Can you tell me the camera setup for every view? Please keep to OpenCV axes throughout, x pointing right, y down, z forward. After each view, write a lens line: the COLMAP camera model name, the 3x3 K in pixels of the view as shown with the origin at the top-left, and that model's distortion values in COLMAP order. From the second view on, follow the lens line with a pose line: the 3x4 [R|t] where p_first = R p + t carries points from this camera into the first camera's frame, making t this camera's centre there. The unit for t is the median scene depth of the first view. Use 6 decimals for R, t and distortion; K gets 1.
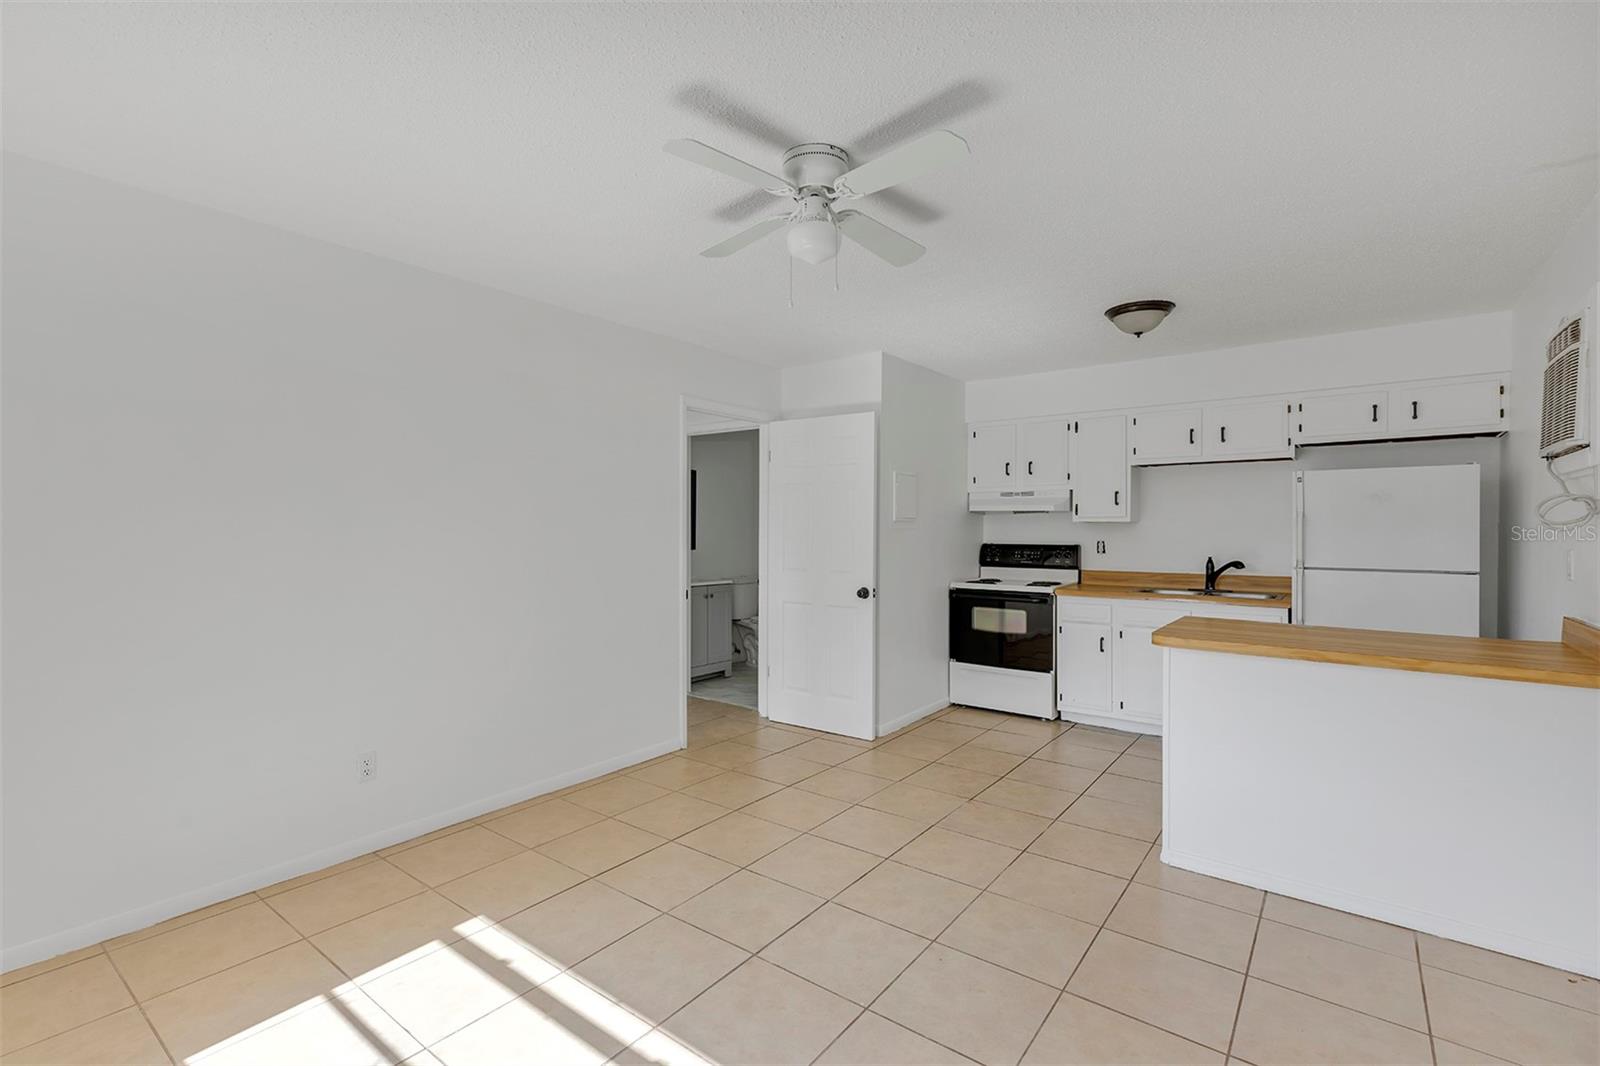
lens RADIAL K [[716.4, 0, 796.6], [0, 716.4, 534.1], [0, 0, 1]] dist [0.005349, 0.000555]
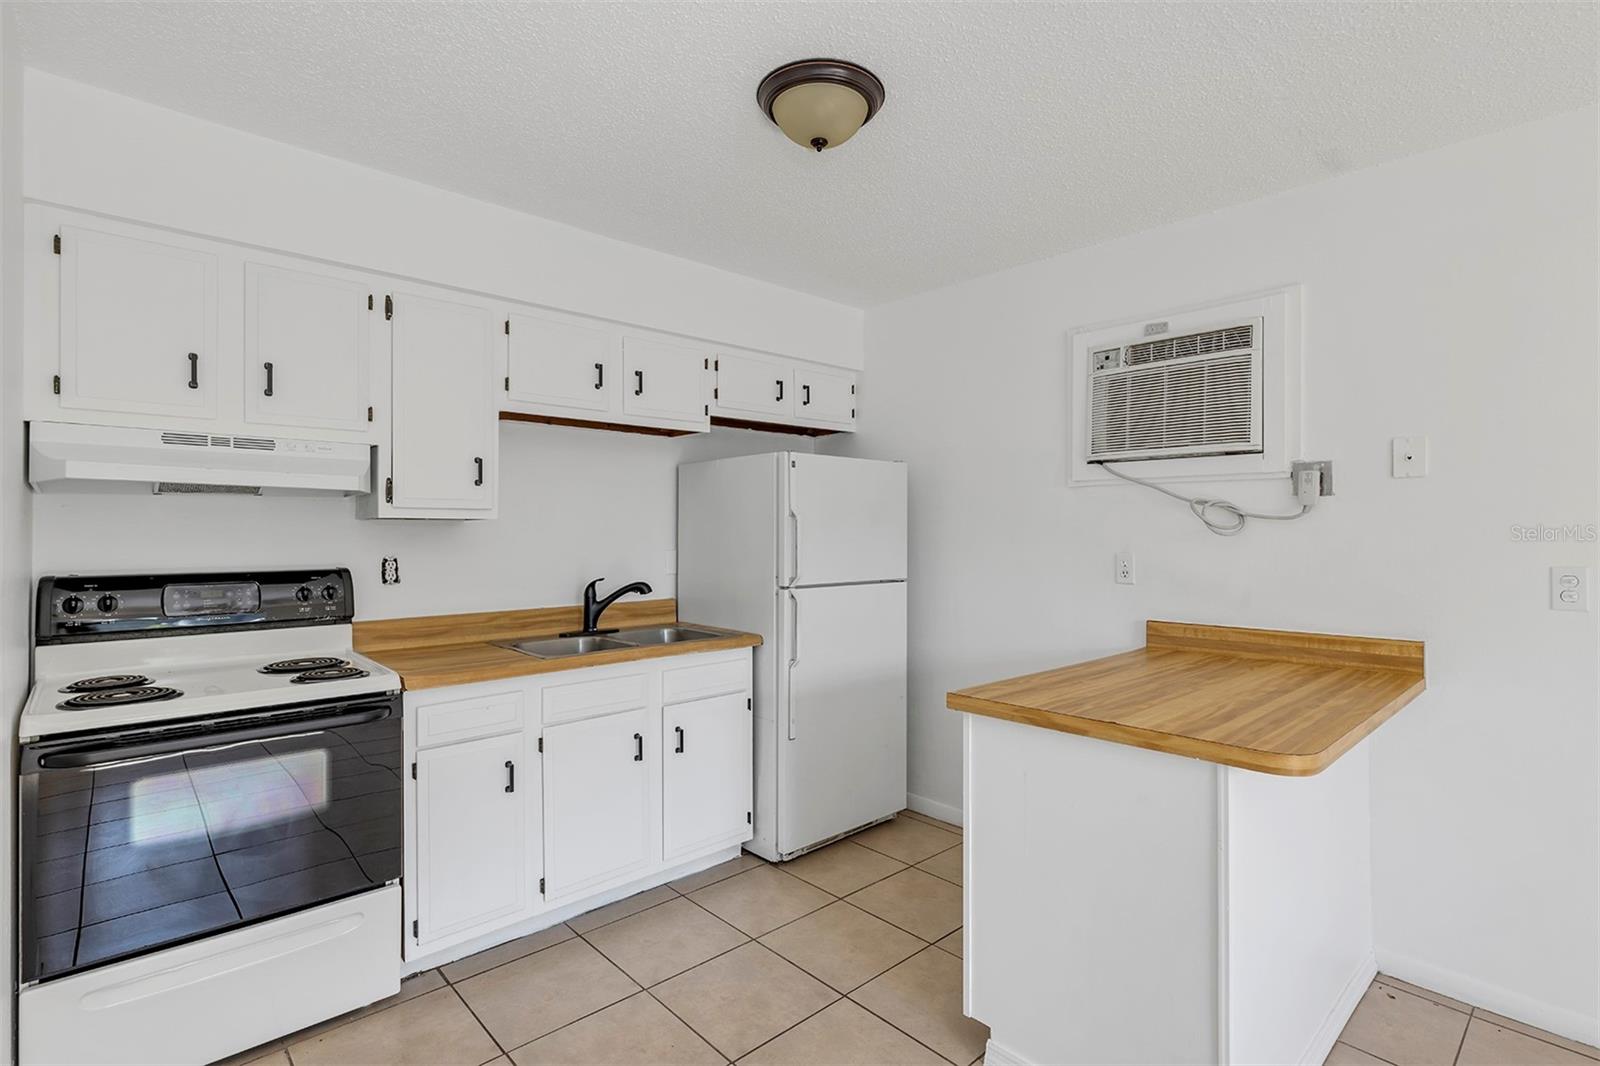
lens RADIAL K [[758.4, 0, 804.1], [0, 758.4, 528.6], [0, 0, 1]] dist [-0.002517, 0.000177]
pose [[0.175771, 0.001341, 0.984430, -0.033145], [0.007243, 0.999970, -0.002656, -0.007518], [-0.984404, 0.007597, 0.175756, 0.690698]]
